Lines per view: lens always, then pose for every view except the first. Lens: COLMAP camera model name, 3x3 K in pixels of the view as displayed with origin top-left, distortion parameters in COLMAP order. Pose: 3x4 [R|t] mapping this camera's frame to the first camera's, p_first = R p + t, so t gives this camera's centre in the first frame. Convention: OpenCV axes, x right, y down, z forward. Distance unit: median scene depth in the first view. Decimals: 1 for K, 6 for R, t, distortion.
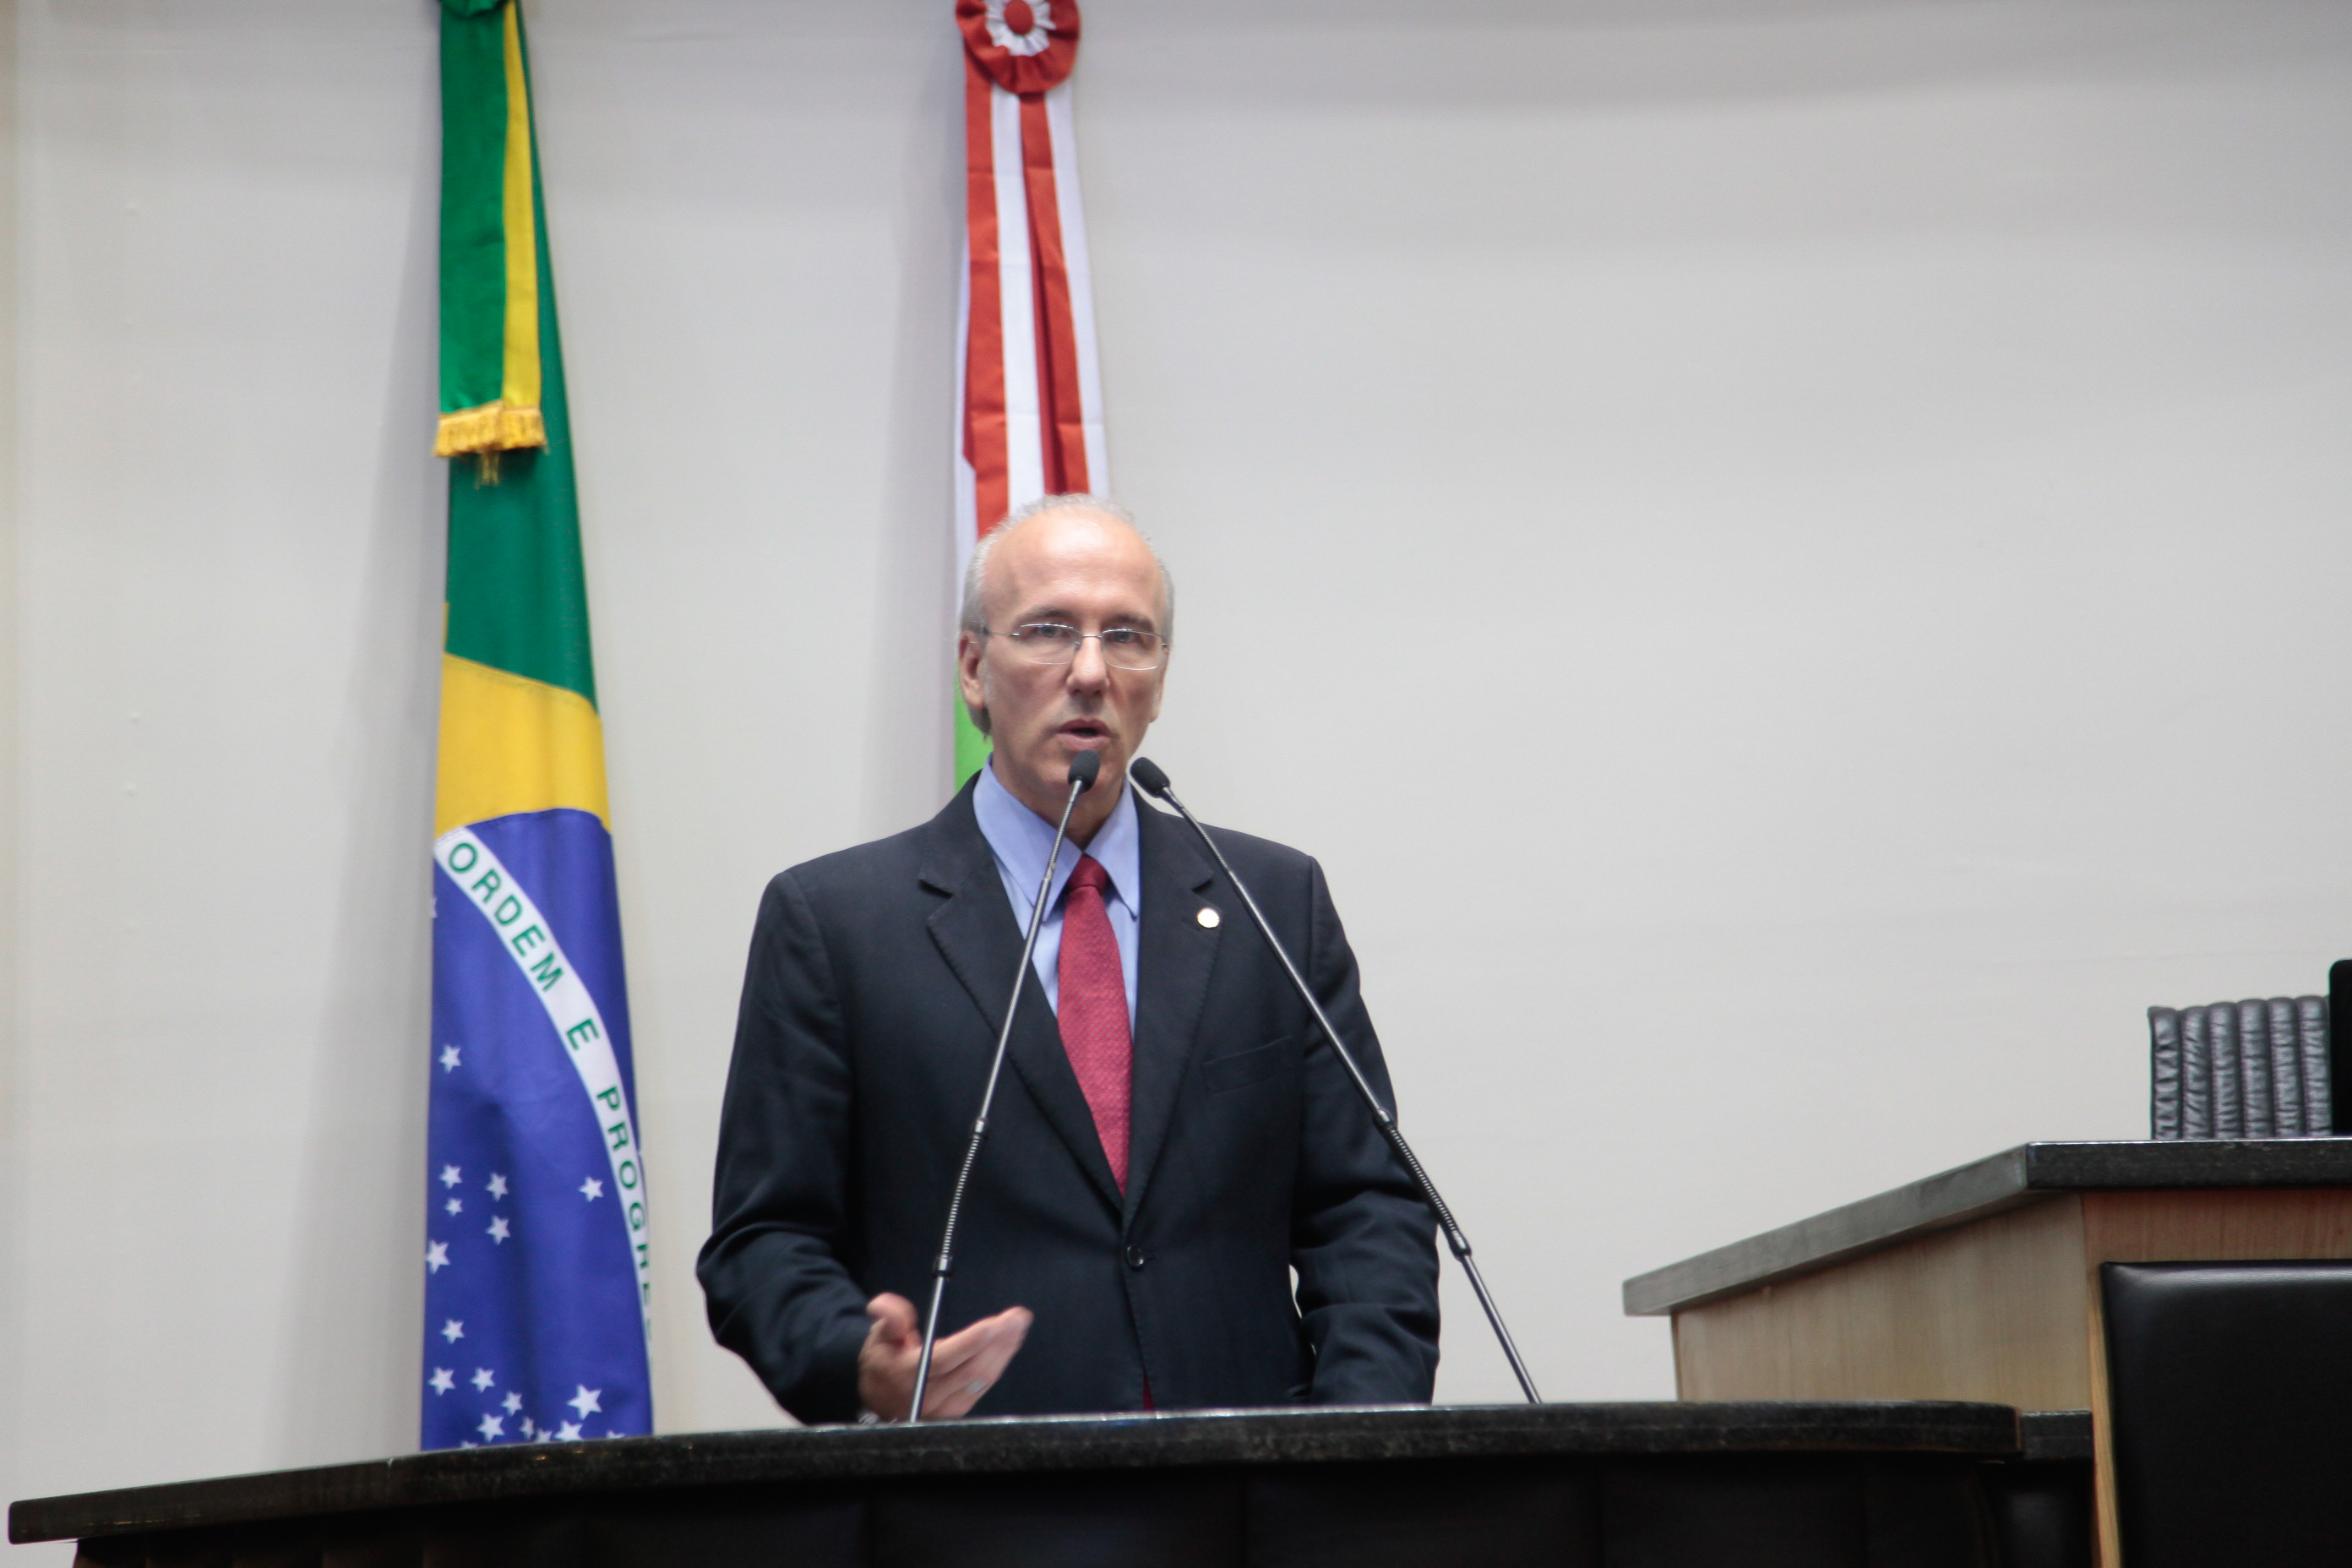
lens RADIAL K [[6438.9, 0, 1176.0], [0, 6438.9, 784.0], [0, 0, 1]] dist [0.433428, 0.157863]
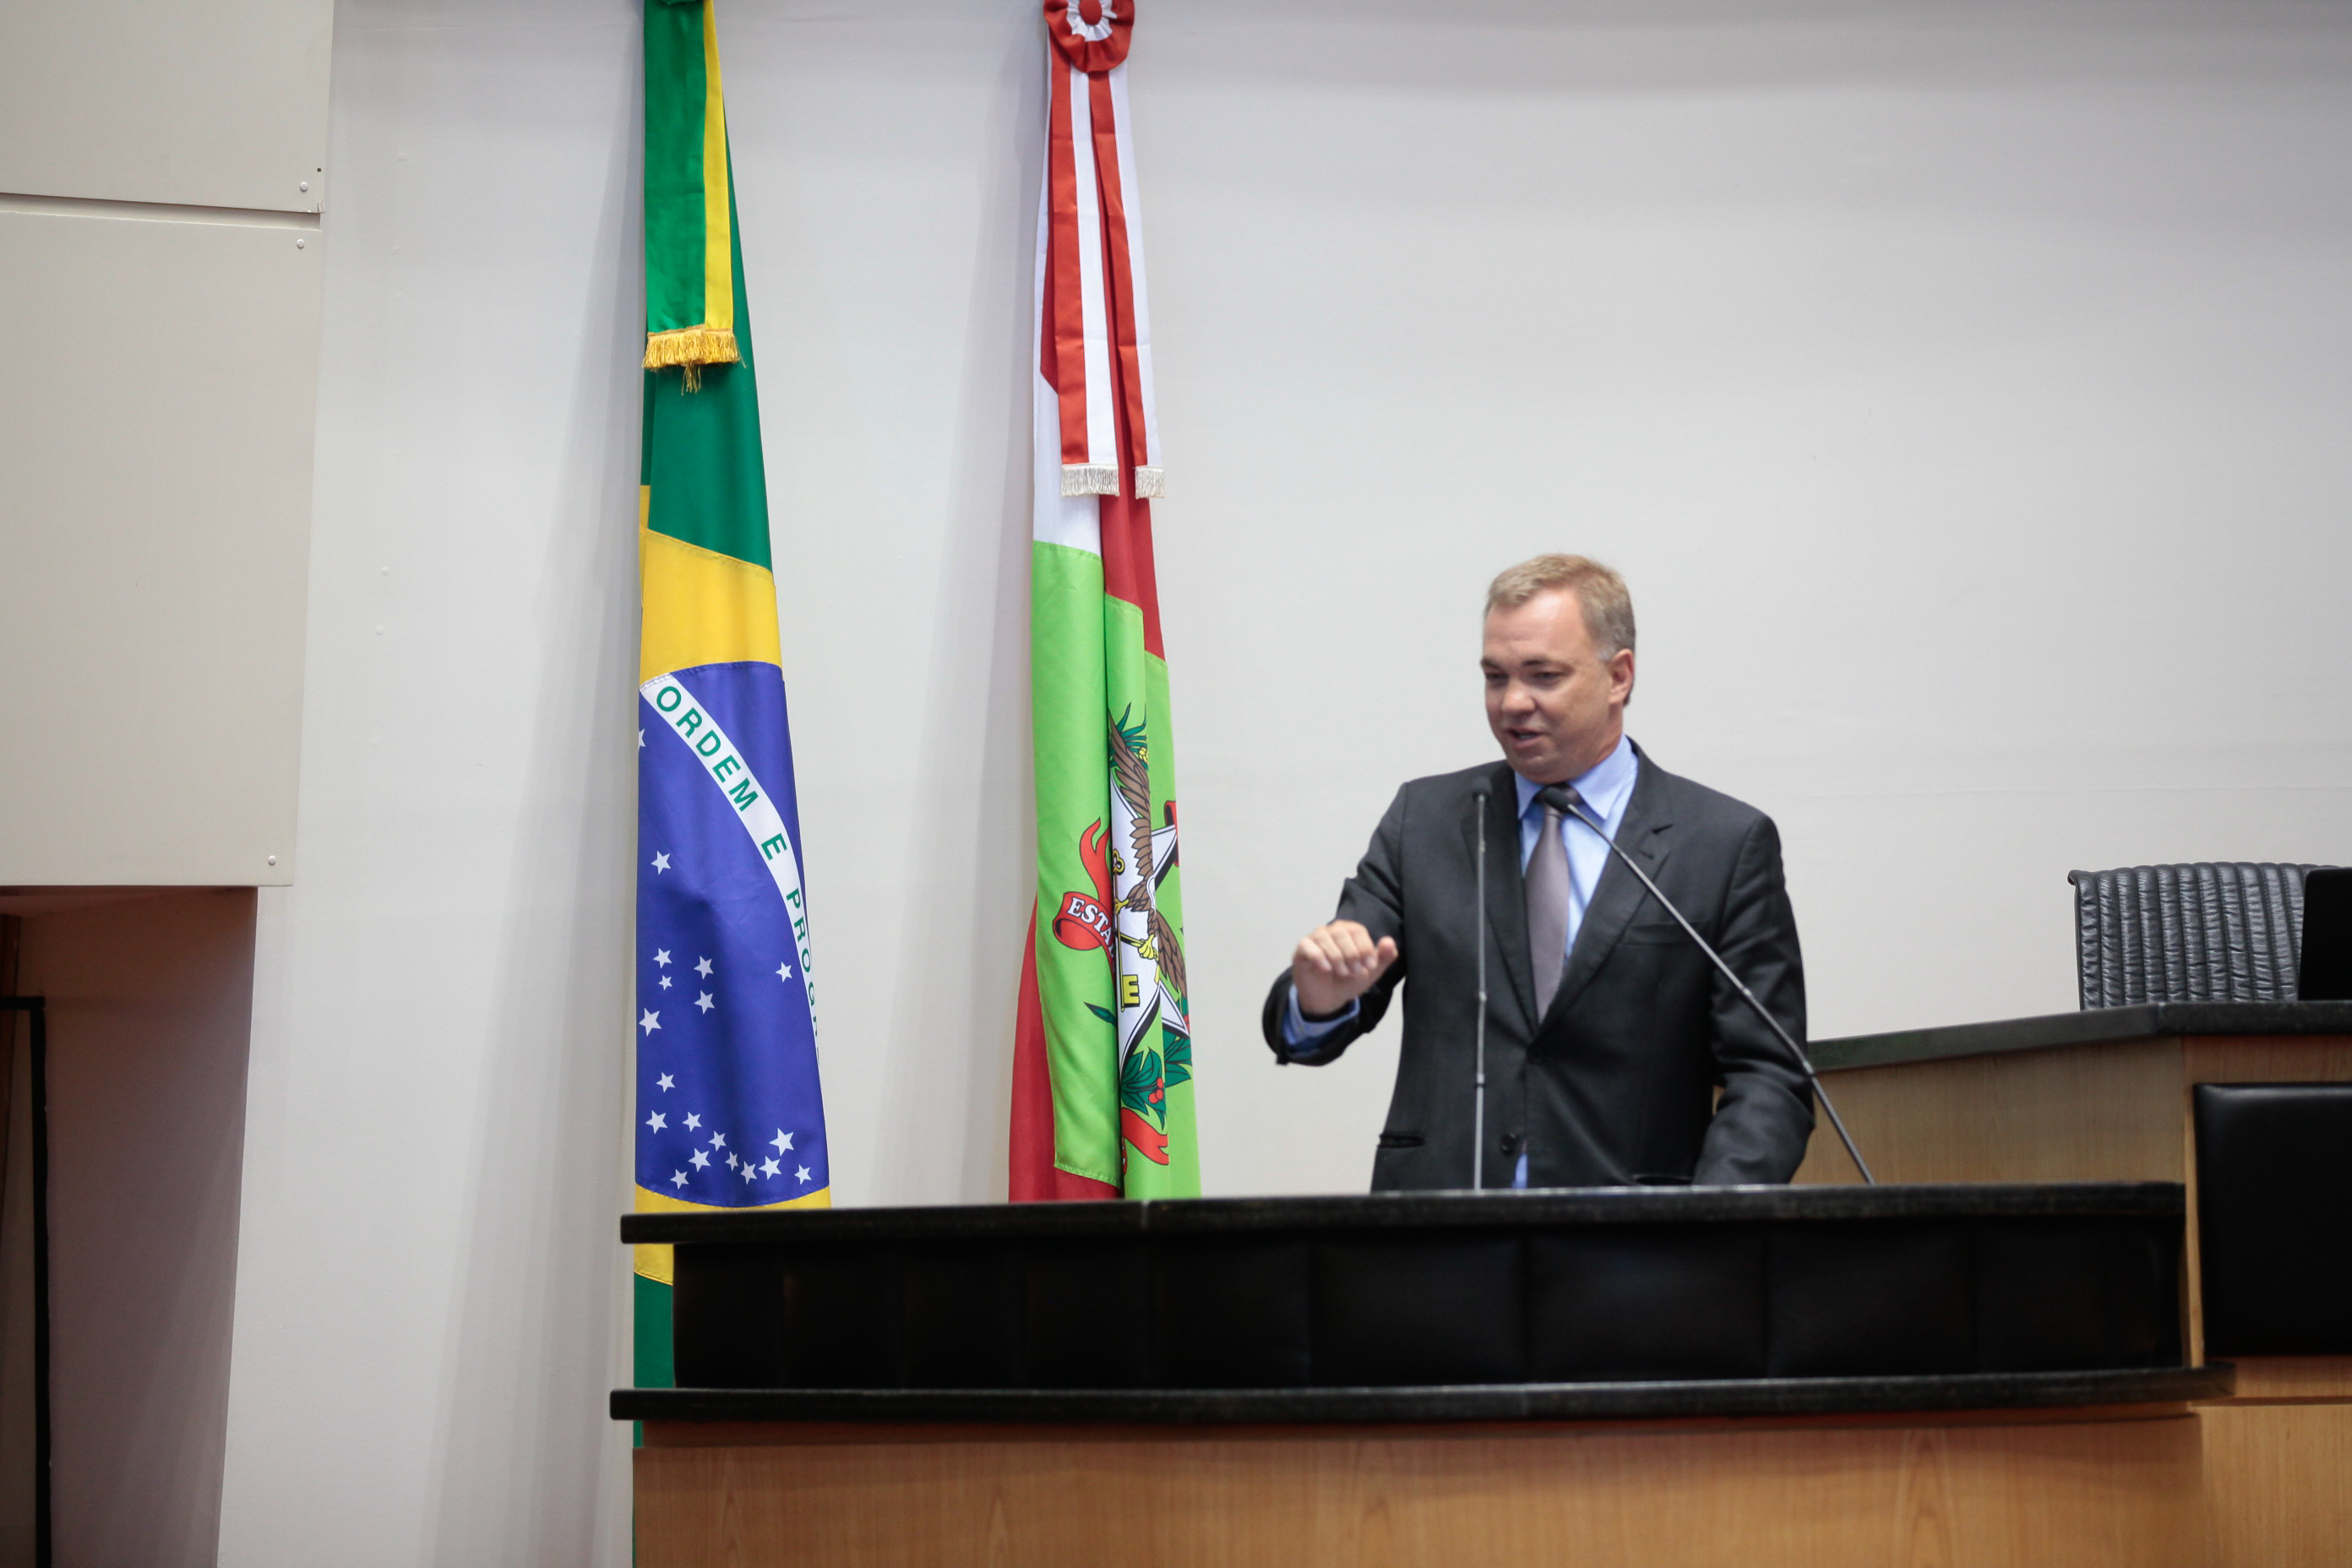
lens RADIAL K [[8490.9, 0, 1176.0], [0, 8490.9, 784.0], [0, 0, 1]] dist [0.031235, -2.595496]
pose [[0.981859, 0.022610, 0.188262, -0.321842], [-0.034383, 0.997636, 0.059507, -0.072431], [-0.186471, -0.064901, 0.980314, -0.604696]]
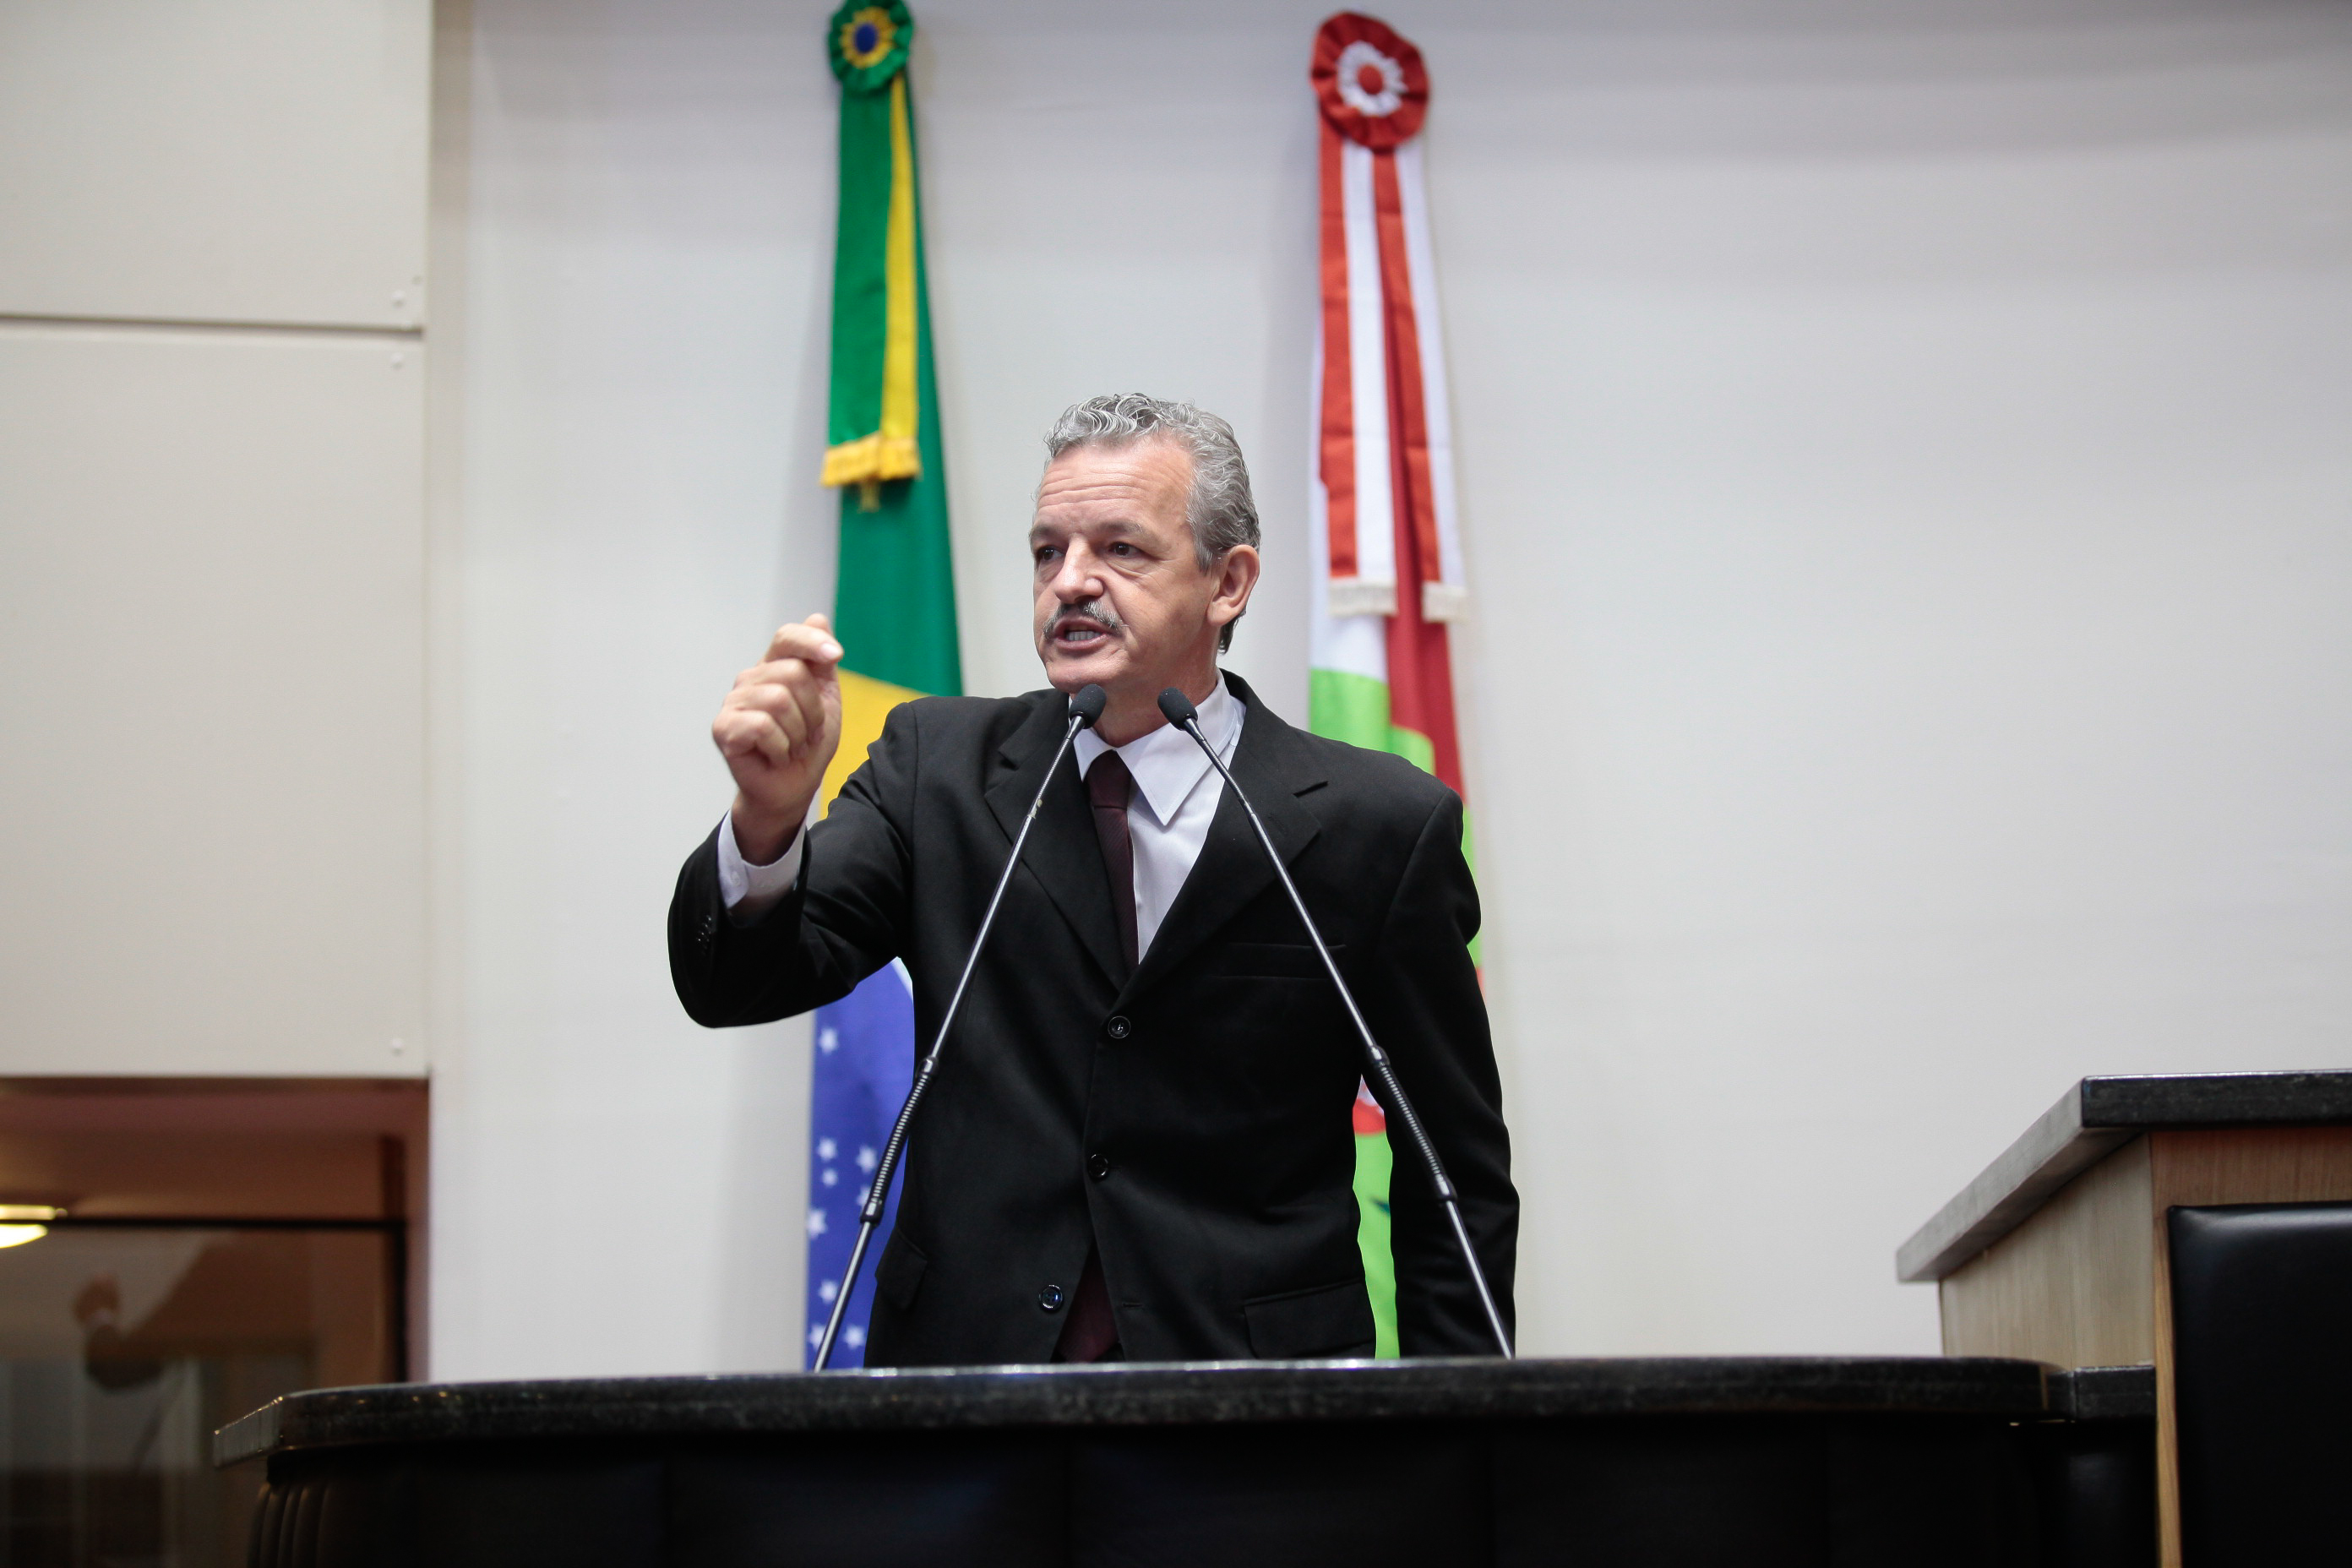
lens RADIAL K [[4805.8, 0, 1176.0], [0, 4805.8, 784.0], [0, 0, 1]] dist [-0.265893, 0.131076]
pose [[0.983913, -0.013176, -0.178162, 0.088606], [0.008362, 0.999580, -0.027744, 0.022347], [0.178453, 0.025808, 0.983610, 0.224455]]
